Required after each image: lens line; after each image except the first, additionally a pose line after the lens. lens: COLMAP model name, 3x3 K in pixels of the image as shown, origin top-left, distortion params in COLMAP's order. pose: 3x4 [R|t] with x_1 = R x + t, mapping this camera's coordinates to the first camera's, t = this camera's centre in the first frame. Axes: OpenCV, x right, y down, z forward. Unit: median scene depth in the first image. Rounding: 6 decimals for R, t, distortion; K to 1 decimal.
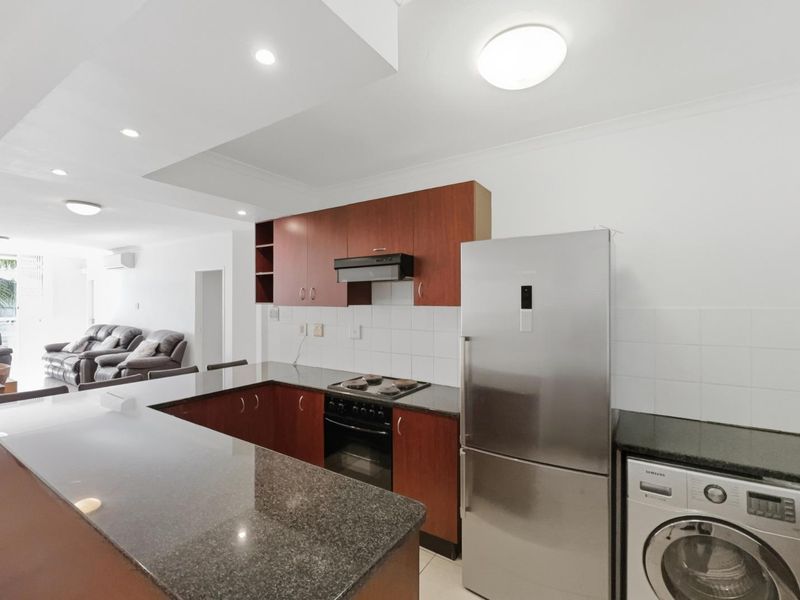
lens RADIAL K [[372.7, 0, 399.8], [0, 372.7, 293.6], [0, 0, 1]] dist [0.000401, 0.000106]
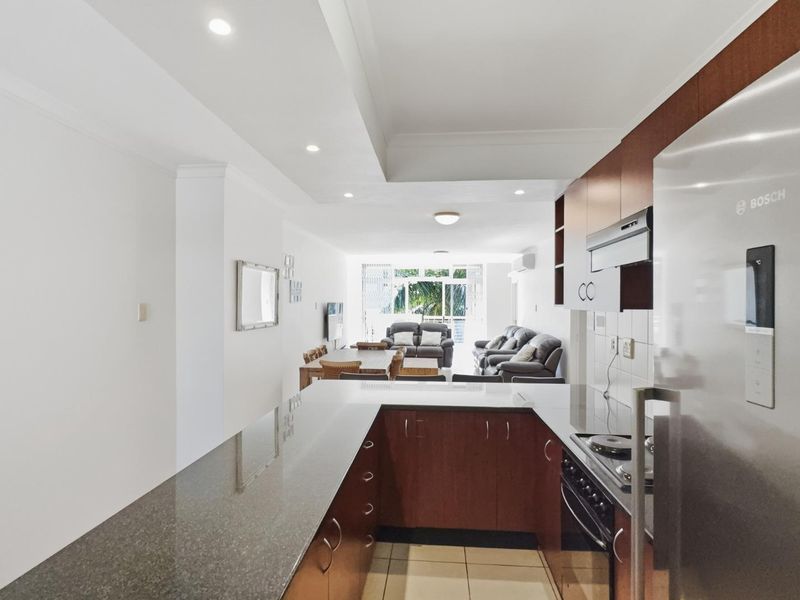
lens RADIAL K [[437.7, 0, 400.0], [0, 437.7, 300.0], [0, 0, 1]] dist [-0.001246, -0.000533]
pose [[0.481332, -0.004421, -0.876527, 0.281656], [0.014022, 0.999898, 0.002656, 0.008963], [0.876426, -0.013569, 0.481345, 0.326364]]
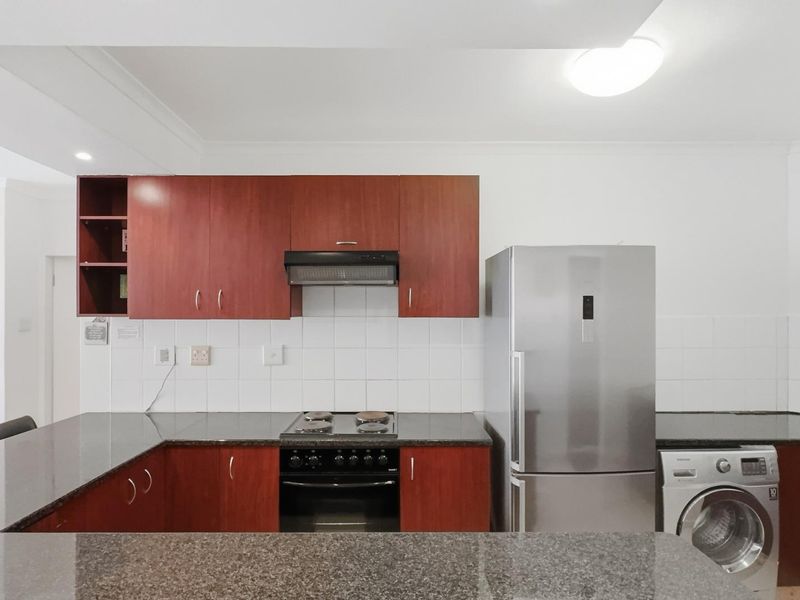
lens RADIAL K [[437.7, 0, 400.0], [0, 437.7, 300.0], [0, 0, 1]] dist [-0.001246, -0.000533]
pose [[0.828421, 0.017919, 0.559819, -0.402050], [-0.012274, 0.999829, -0.013840, 0.006889], [-0.559971, 0.004594, 0.828499, 0.178490]]
